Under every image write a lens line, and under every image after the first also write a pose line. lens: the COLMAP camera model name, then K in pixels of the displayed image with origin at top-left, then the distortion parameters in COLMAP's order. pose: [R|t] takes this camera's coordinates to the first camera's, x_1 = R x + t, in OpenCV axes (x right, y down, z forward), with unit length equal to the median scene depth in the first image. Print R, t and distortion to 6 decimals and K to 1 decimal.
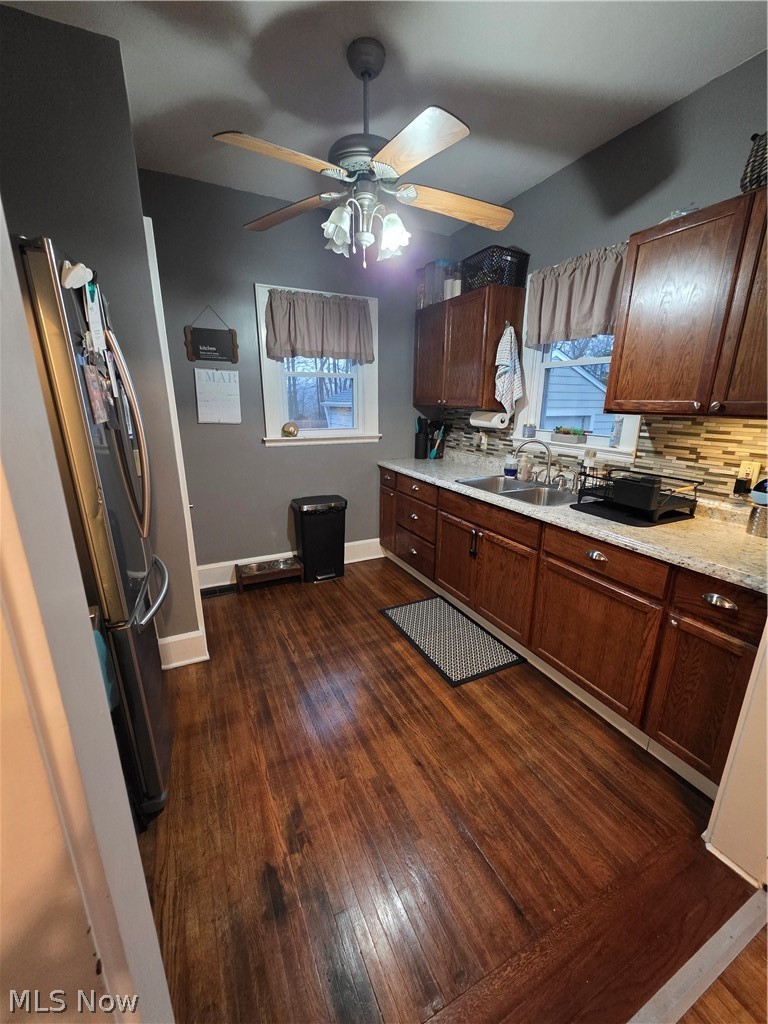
lens RADIAL K [[408.0, 0, 384.1], [0, 408.0, 515.0], [0, 0, 1]] dist [0.003297, -0.000604]
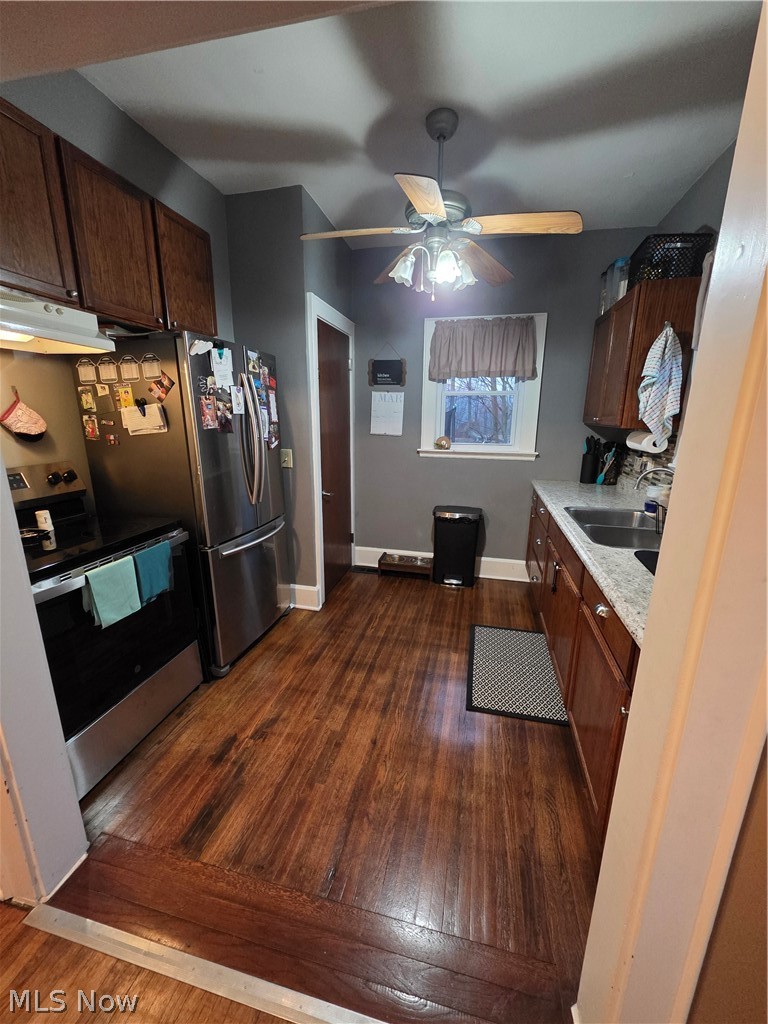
lens RADIAL K [[408.0, 0, 382.9], [0, 408.0, 514.6], [0, 0, 1]] dist [0.003297, -0.000604]
pose [[0.769919, 0.153687, -0.619359, 0.426439], [-0.178354, 0.983712, 0.022386, -0.015891], [0.612711, 0.093230, 0.784788, 0.055933]]
